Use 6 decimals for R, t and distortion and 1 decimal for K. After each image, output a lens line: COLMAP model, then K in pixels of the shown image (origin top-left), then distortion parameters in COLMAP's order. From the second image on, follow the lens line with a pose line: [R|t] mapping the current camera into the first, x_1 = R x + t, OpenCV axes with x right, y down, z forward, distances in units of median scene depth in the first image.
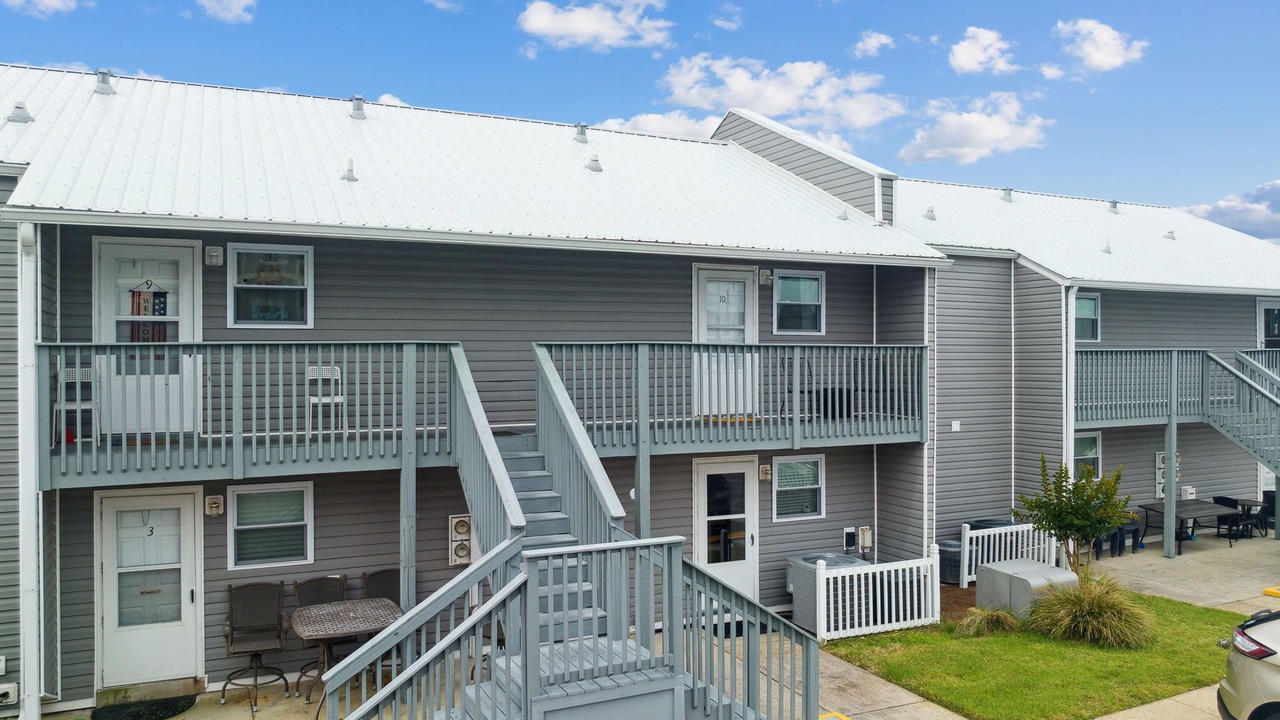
lens RADIAL K [[910.0, 0, 645.1], [0, 910.0, 366.2], [0, 0, 1]] dist [-0.039243, 0.003859]
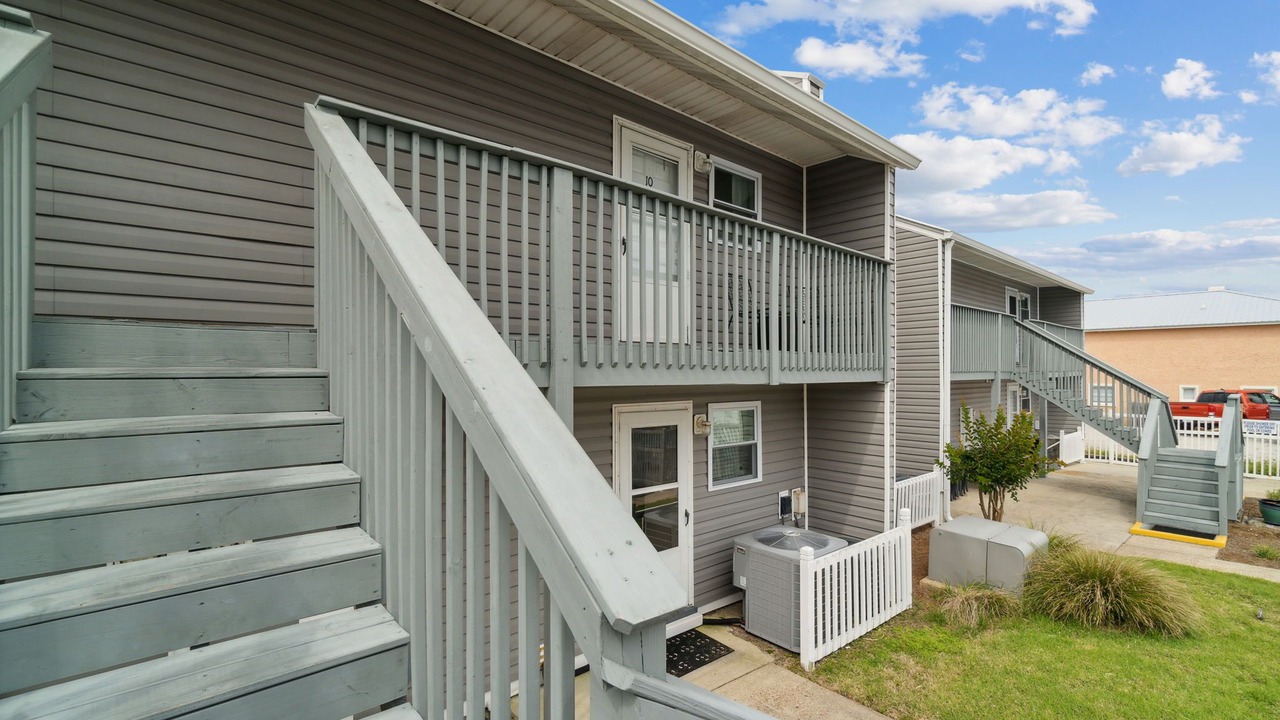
lens RADIAL K [[563.0, 0, 651.4], [0, 563.0, 369.9], [0, 0, 1]] dist [-0.004655, 0.000692]
pose [[0.959176, 0.004357, 0.282778, -0.037447], [-0.001190, 0.999935, -0.011370, 0.079581], [-0.282809, 0.010570, 0.959118, 0.584939]]
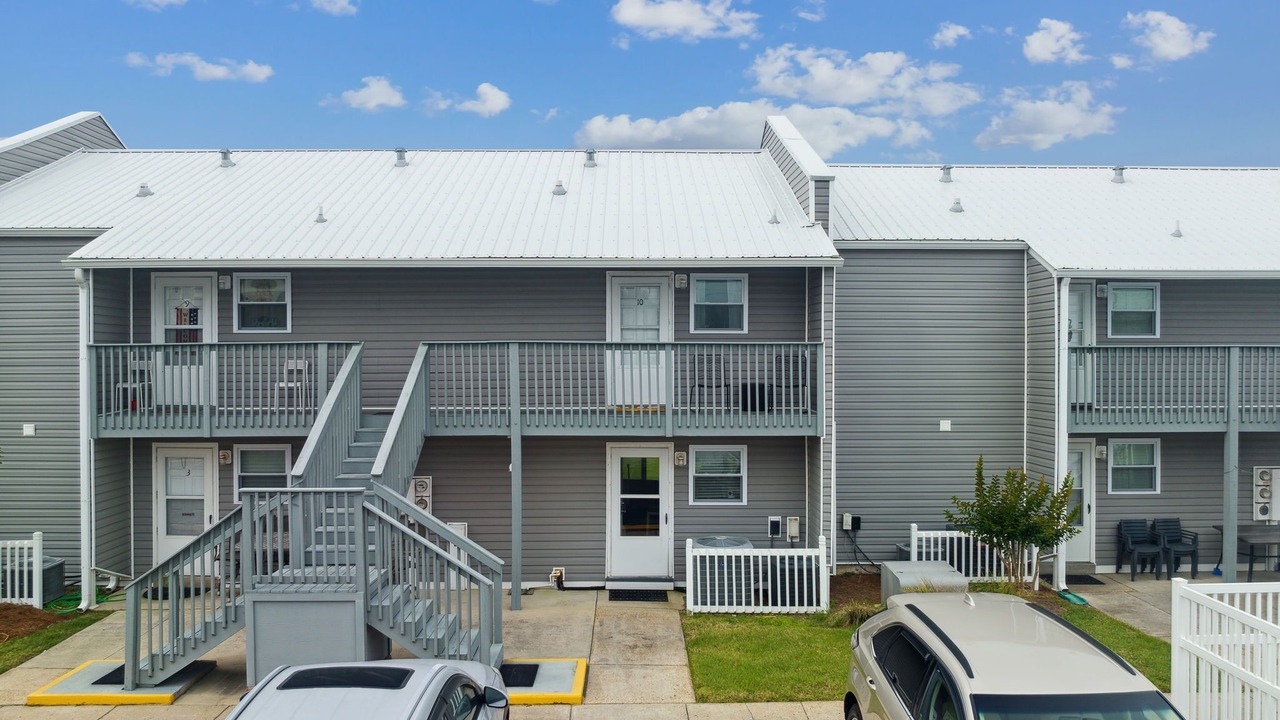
lens RADIAL K [[910.0, 0, 645.7], [0, 910.0, 355.9], [0, 0, 1]] dist [-0.039243, 0.003859]
pose [[0.912214, 0.001271, -0.409712, 0.559422], [-0.005651, 0.999939, -0.009479, 0.002992], [0.409675, 0.010963, 0.912165, -0.025848]]
